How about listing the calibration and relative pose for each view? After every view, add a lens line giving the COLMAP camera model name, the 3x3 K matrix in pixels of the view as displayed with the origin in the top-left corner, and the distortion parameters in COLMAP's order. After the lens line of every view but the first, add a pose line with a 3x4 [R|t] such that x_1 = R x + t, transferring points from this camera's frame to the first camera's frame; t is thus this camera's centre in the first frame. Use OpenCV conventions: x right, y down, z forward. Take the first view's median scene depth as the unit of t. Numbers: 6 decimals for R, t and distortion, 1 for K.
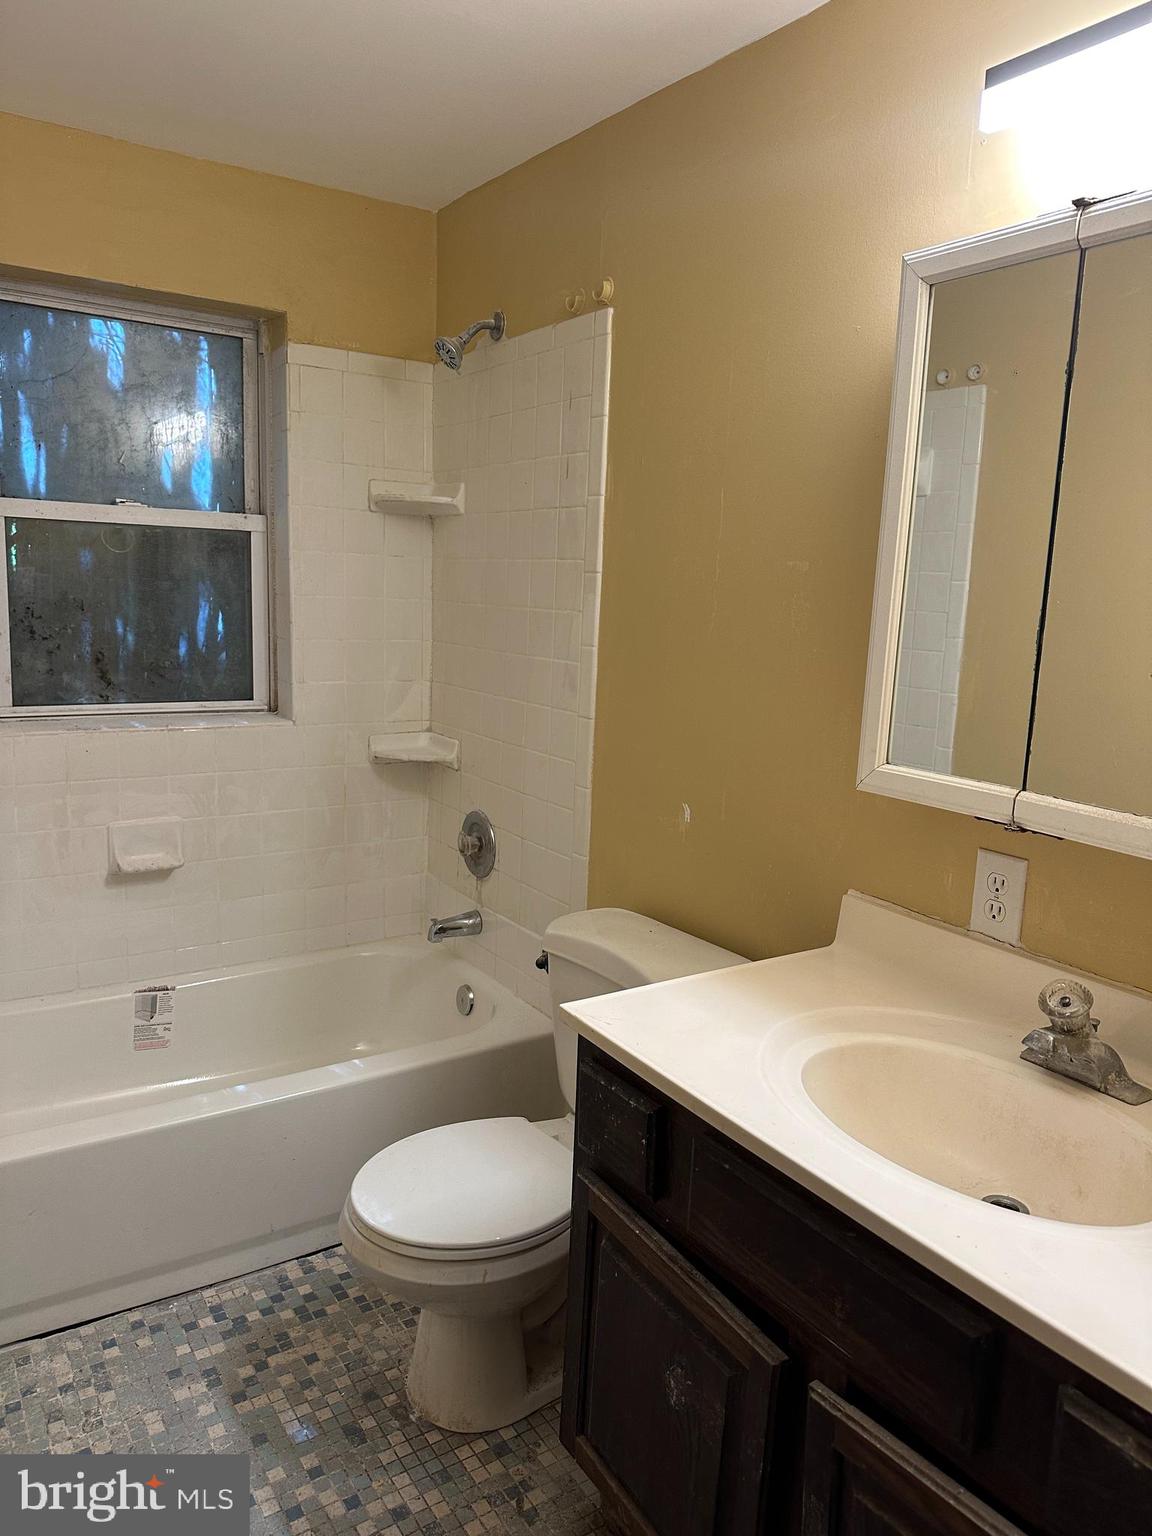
lens RADIAL K [[1090.3, 0, 576.0], [0, 1090.3, 768.0], [0, 0, 1]] dist [0.045558, -0.069784]
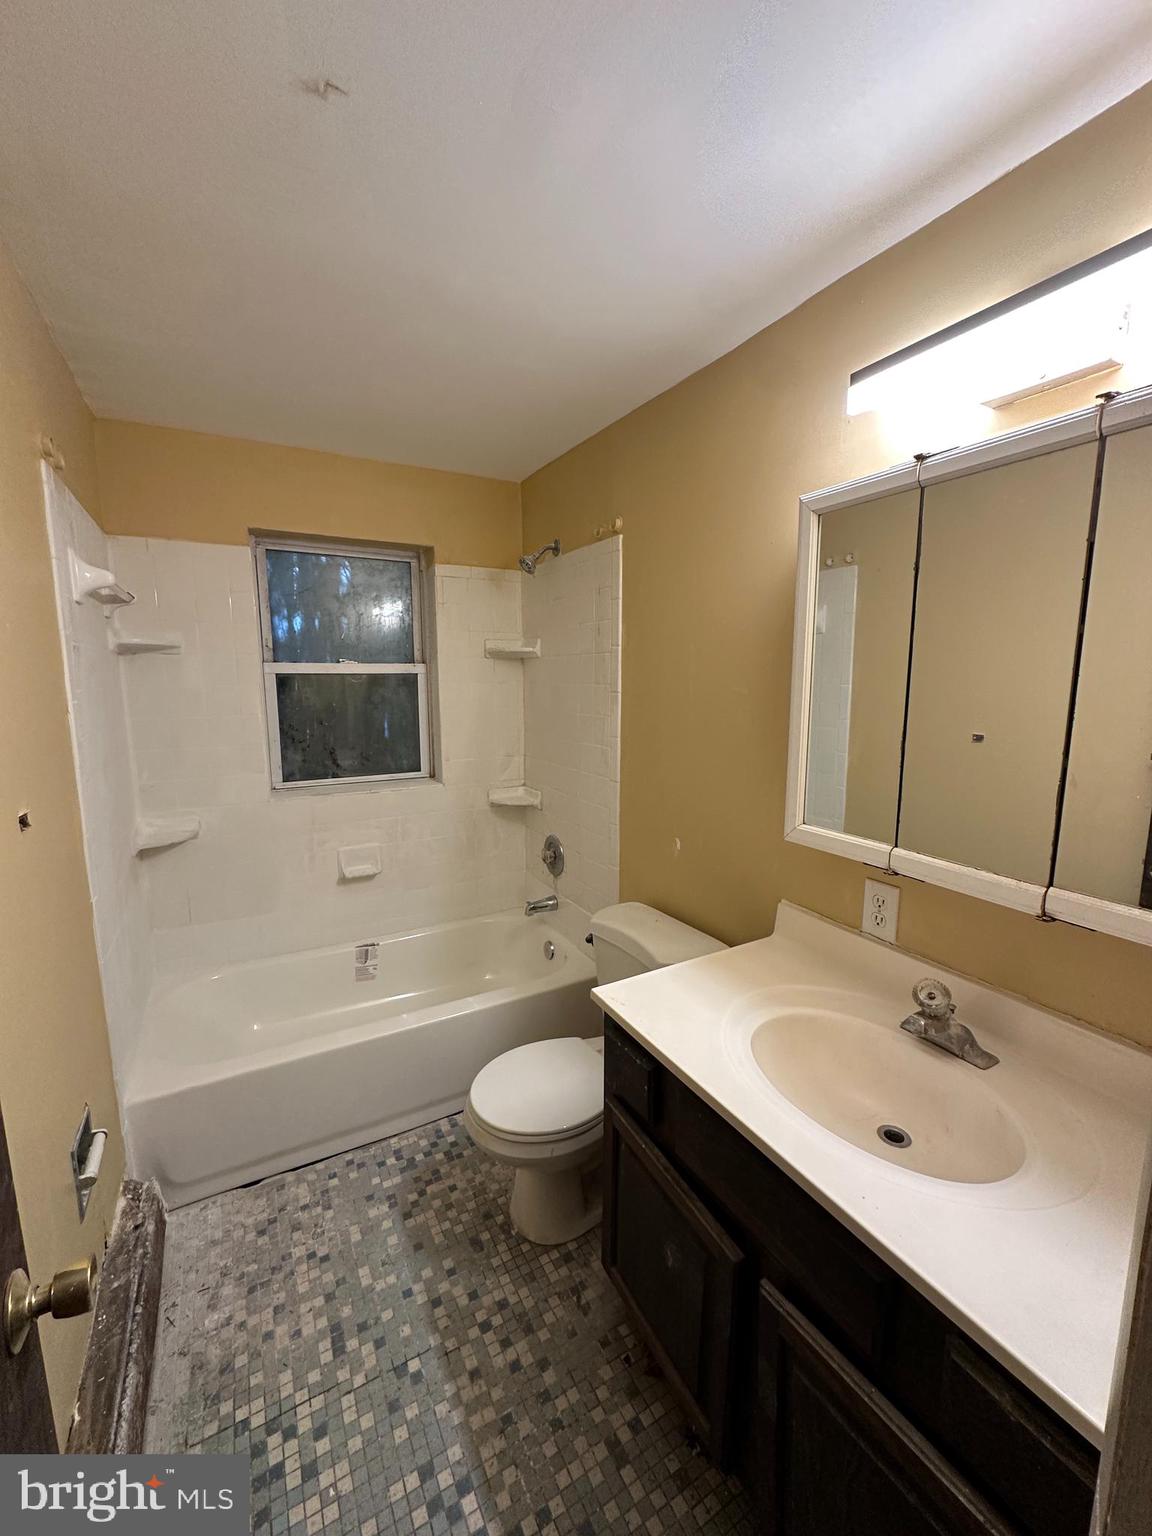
lens RADIAL K [[620.3, 0, 576.0], [0, 620.3, 768.0], [0, 0, 1]] dist [-0.004450, -0.000363]
pose [[0.996478, -0.029803, -0.078374, 0.031126], [0.027864, 0.999281, -0.025713, -0.054762], [0.079084, 0.023438, 0.996592, 0.087625]]
